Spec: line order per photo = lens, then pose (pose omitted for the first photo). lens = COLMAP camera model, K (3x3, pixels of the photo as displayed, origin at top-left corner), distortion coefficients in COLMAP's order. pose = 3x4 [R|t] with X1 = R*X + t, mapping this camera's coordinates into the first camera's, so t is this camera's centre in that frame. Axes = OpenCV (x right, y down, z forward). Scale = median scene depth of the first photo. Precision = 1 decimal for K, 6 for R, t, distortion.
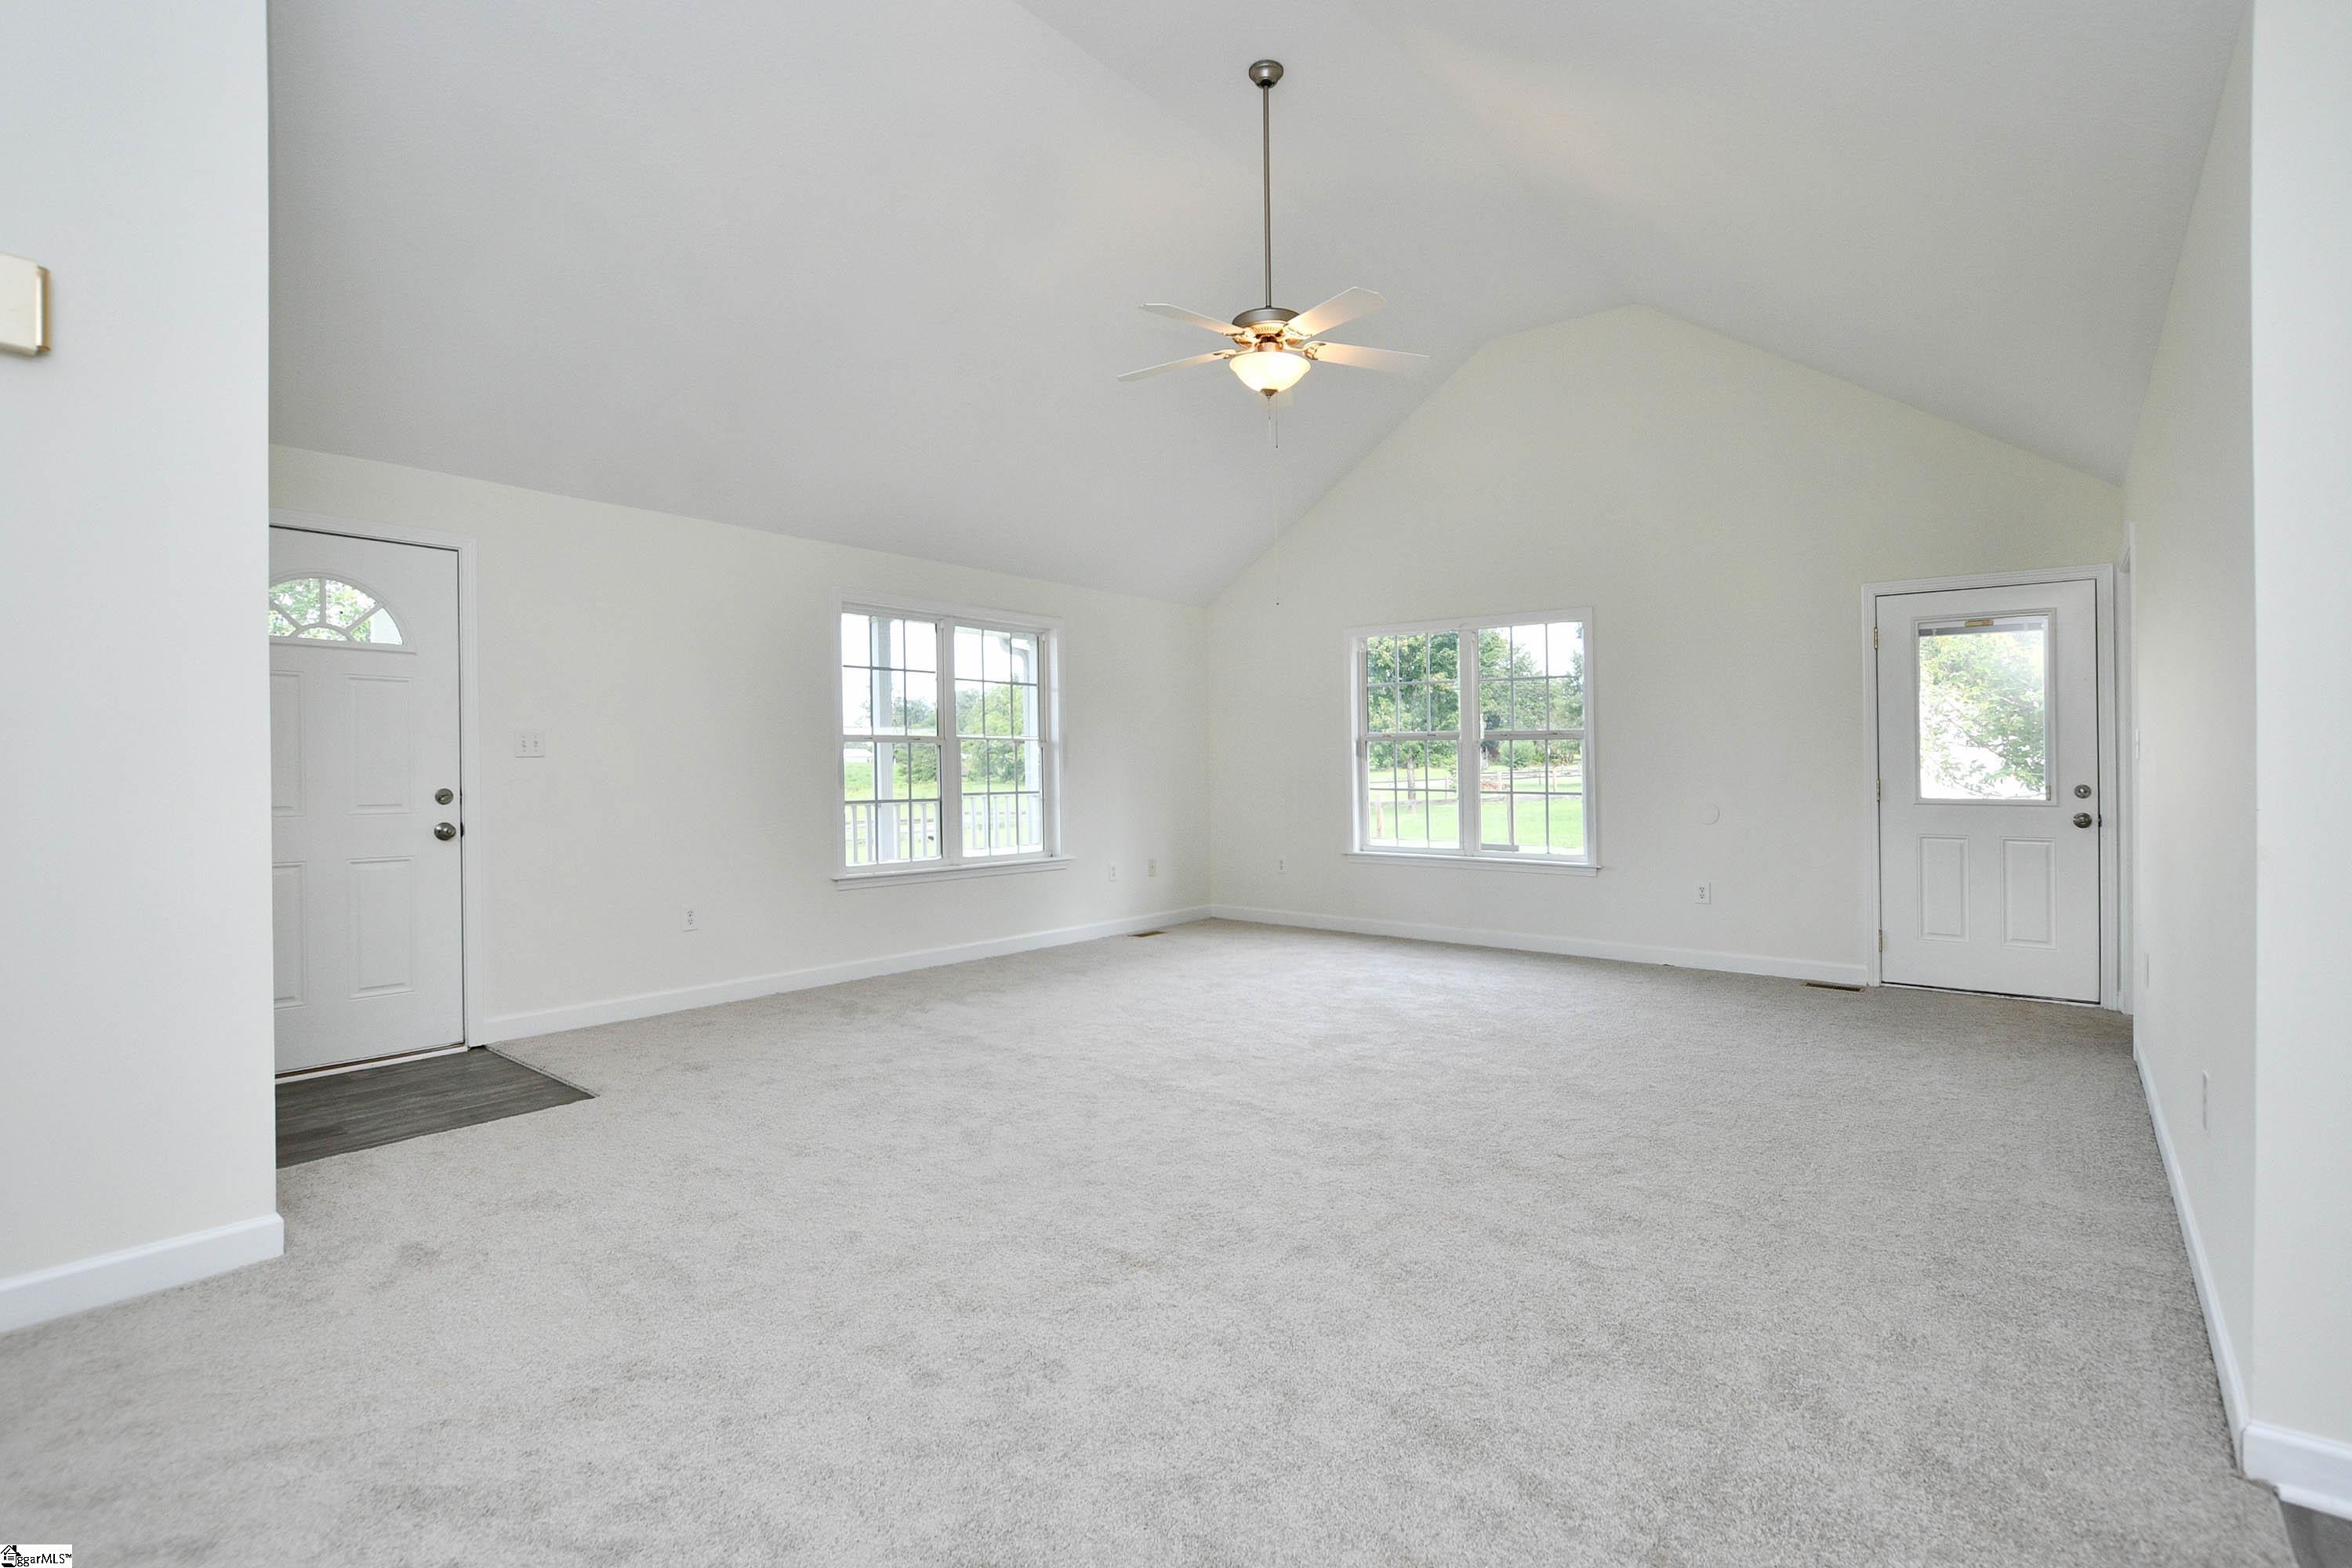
lens RADIAL K [[1041.4, 0, 1176.0], [0, 1041.4, 784.0], [0, 0, 1]] dist [-0.030845, -0.000120]
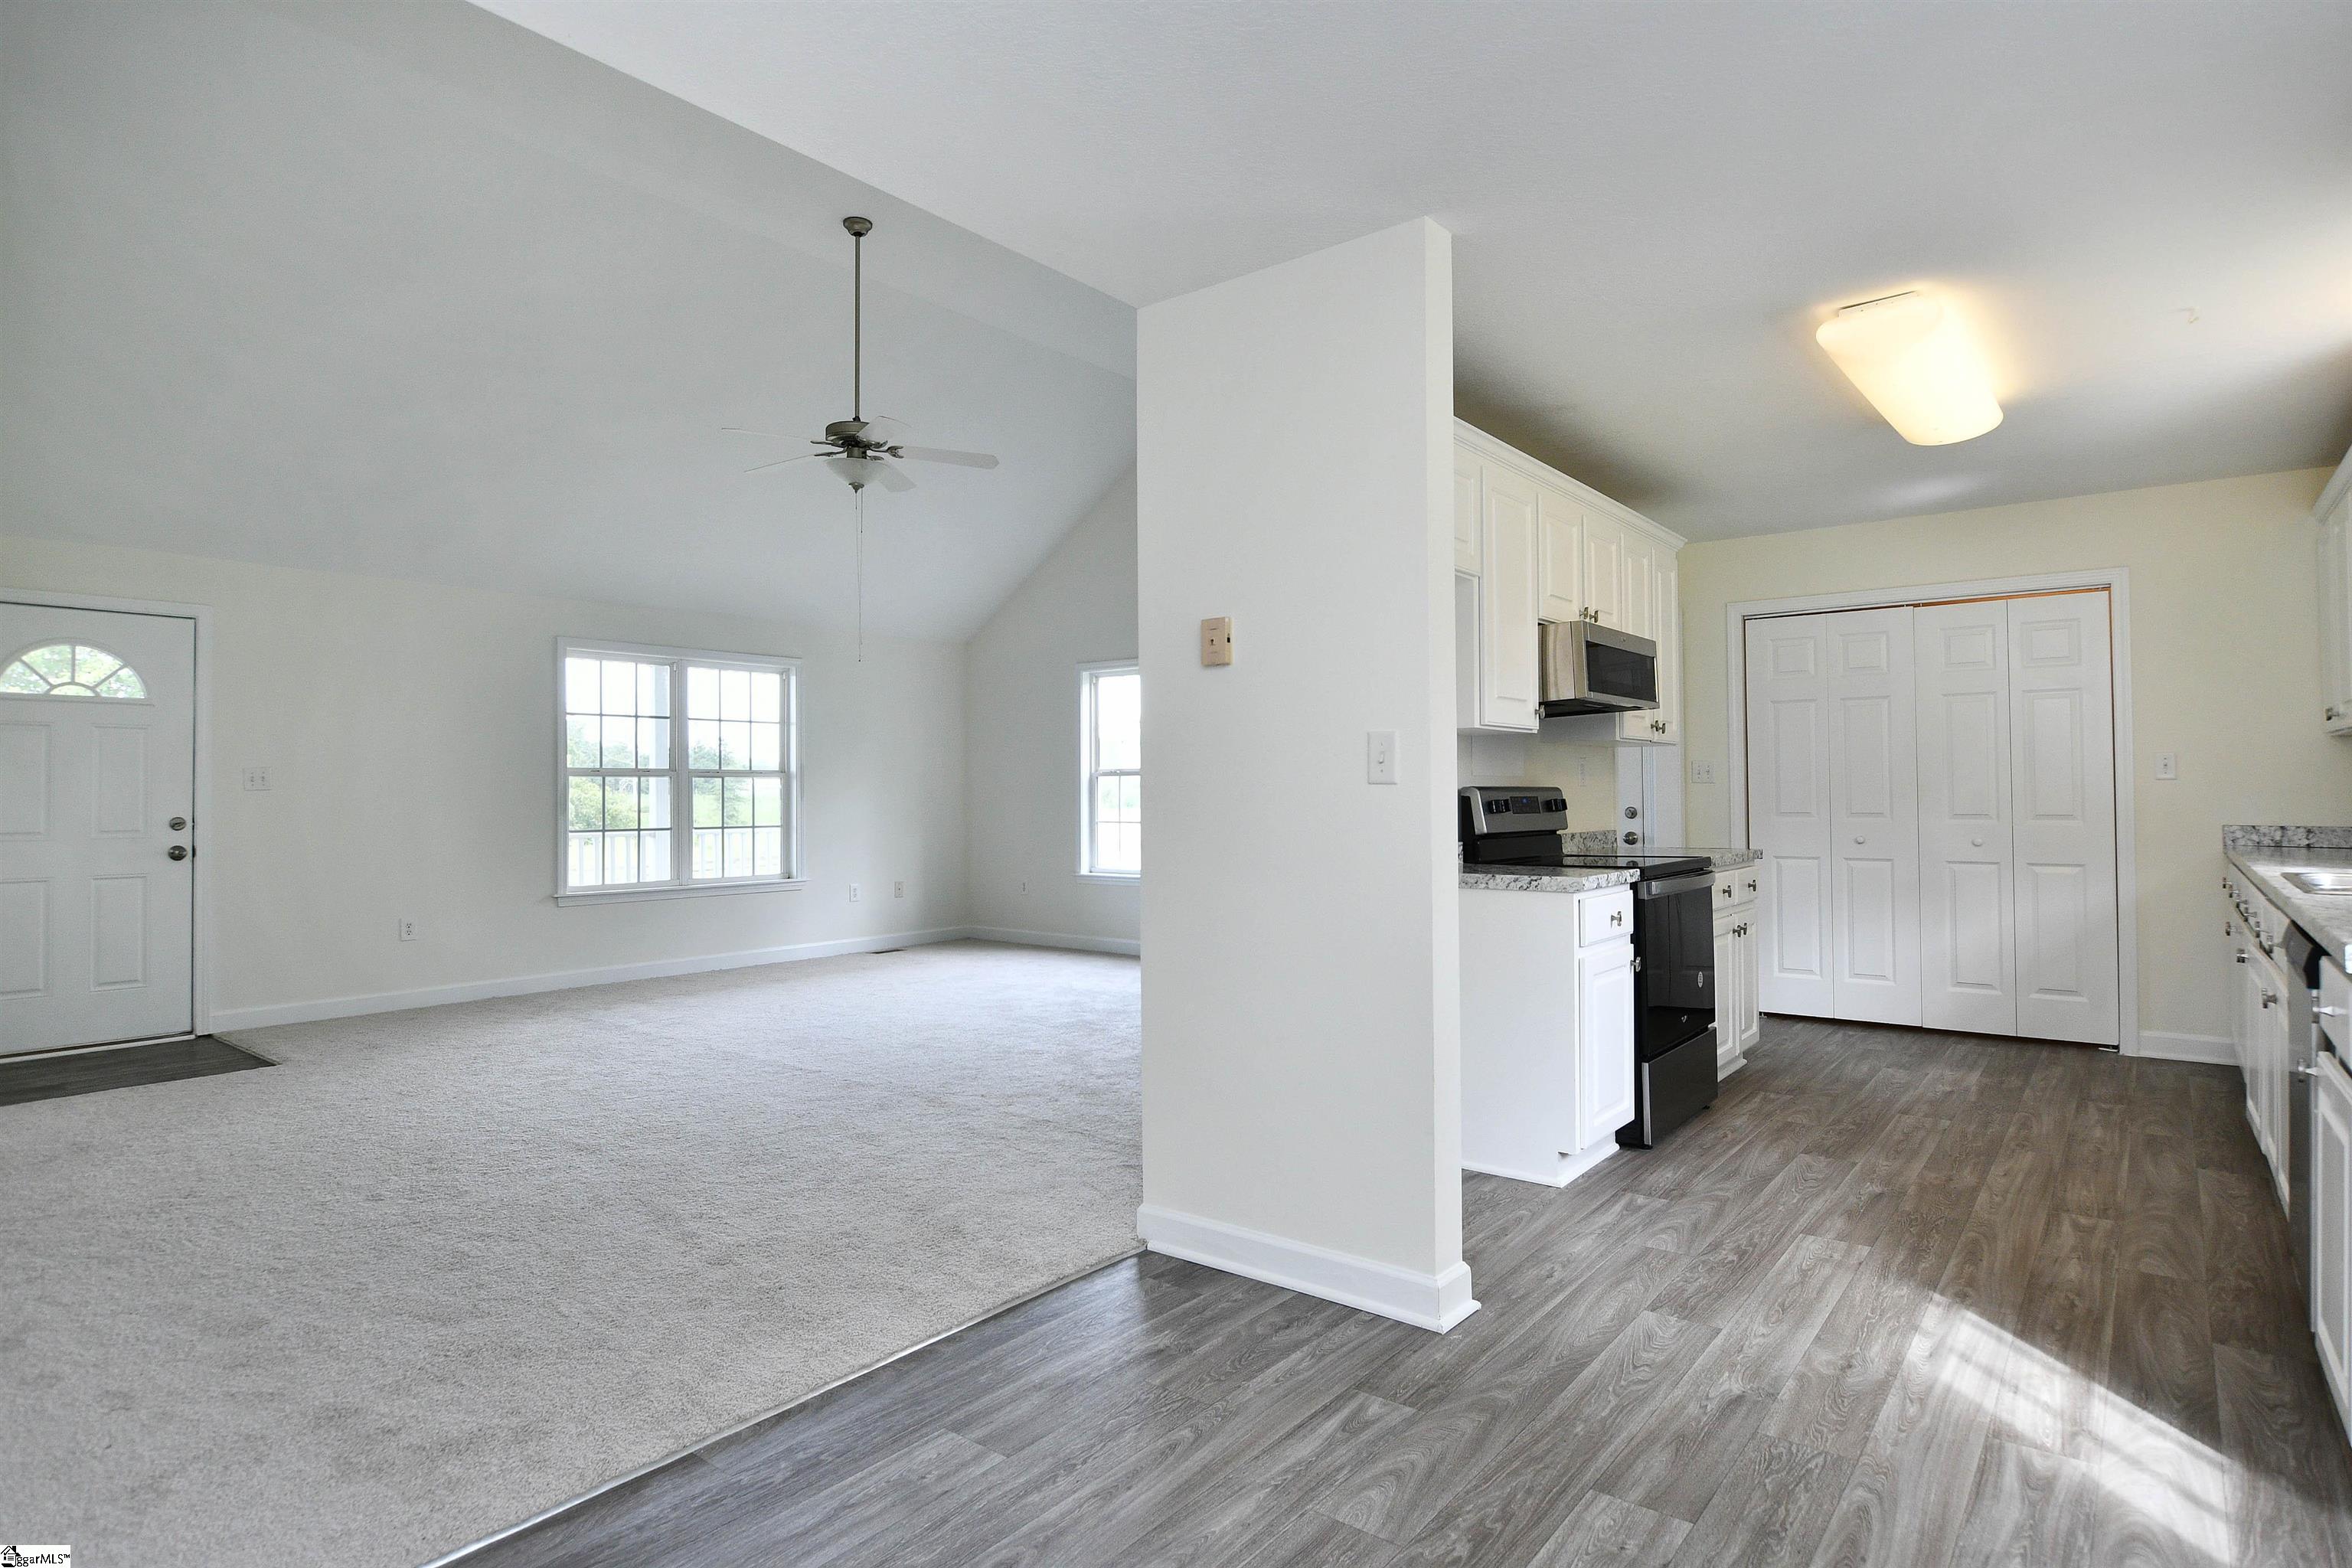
lens RADIAL K [[1223.3, 0, 1178.1], [0, 1223.3, 772.6], [0, 0, 1]] dist [0.000218, -0.000289]
pose [[0.999799, -0.000913, -0.020050, 0.468760], [0.000382, 0.999650, -0.026457, -0.009016], [0.020067, 0.026444, 0.999449, -0.395402]]
